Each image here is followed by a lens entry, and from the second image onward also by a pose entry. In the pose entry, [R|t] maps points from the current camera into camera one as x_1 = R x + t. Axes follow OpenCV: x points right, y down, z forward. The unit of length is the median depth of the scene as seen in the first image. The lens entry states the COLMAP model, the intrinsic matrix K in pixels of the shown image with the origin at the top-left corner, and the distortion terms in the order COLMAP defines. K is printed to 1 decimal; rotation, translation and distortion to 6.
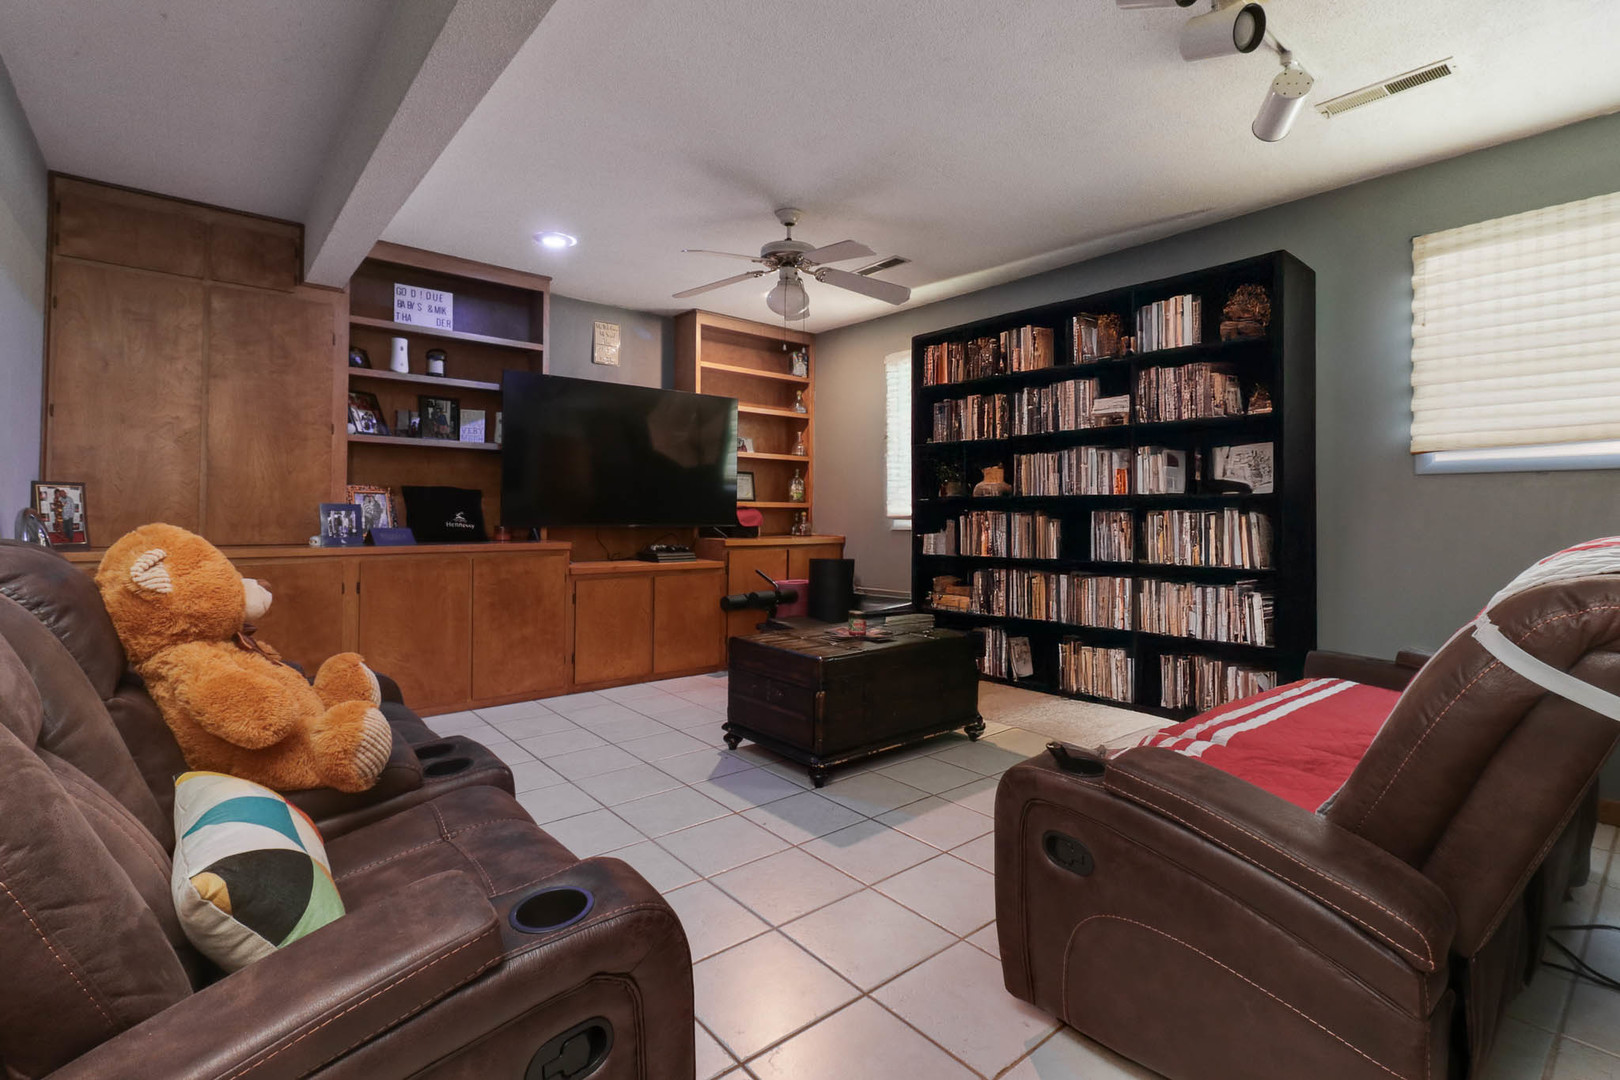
lens RADIAL K [[772.7, 0, 807.0], [0, 772.7, 498.4], [0, 0, 1]] dist [-0.007697, -0.002338]
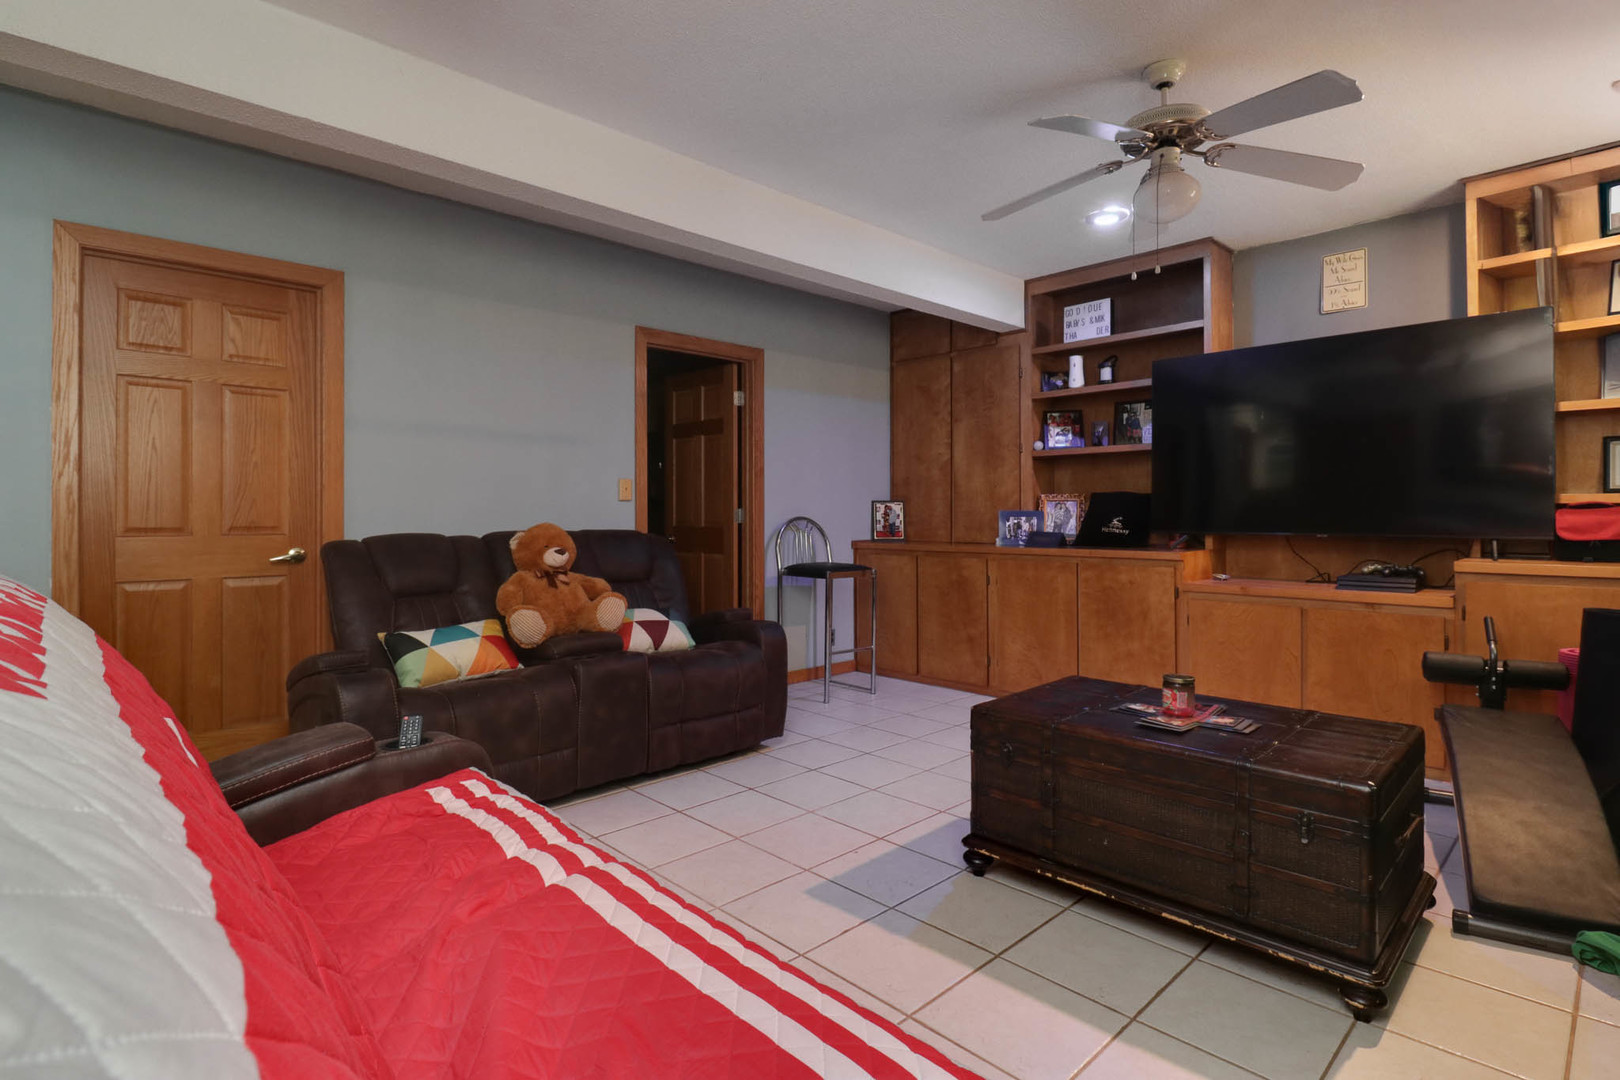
lens RADIAL K [[798.1, 0, 795.5], [0, 798.1, 509.1], [0, 0, 1]] dist [0.000853, -0.001717]
pose [[0.045078, -0.016790, -0.998842, 0.569528], [0.021121, 0.999651, -0.015851, 0.015489], [0.998760, -0.020382, 0.045417, 0.561770]]
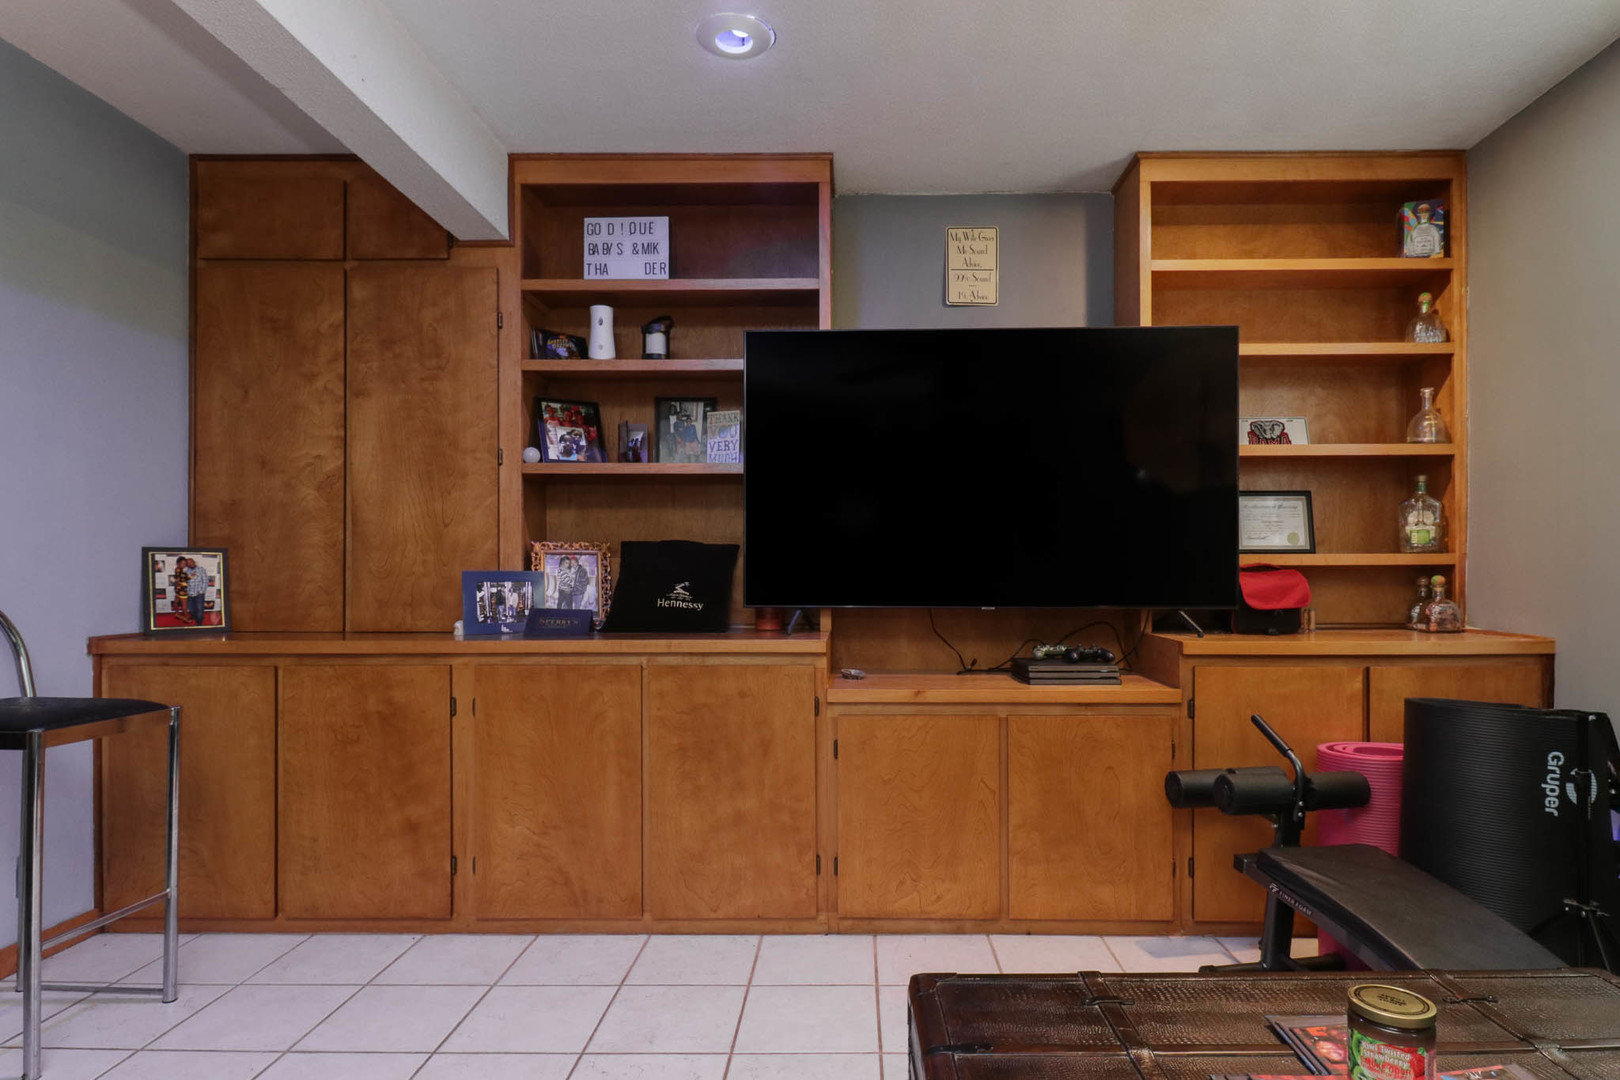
lens RADIAL K [[895.8, 0, 843.5], [0, 895.8, 574.4], [0, 0, 1]] dist [0.006893, -0.000493]
pose [[0.758413, -0.011746, -0.651668, 0.096753], [0.020241, 0.999780, 0.005536, 0.010784], [0.651460, -0.017389, 0.758484, 0.577303]]
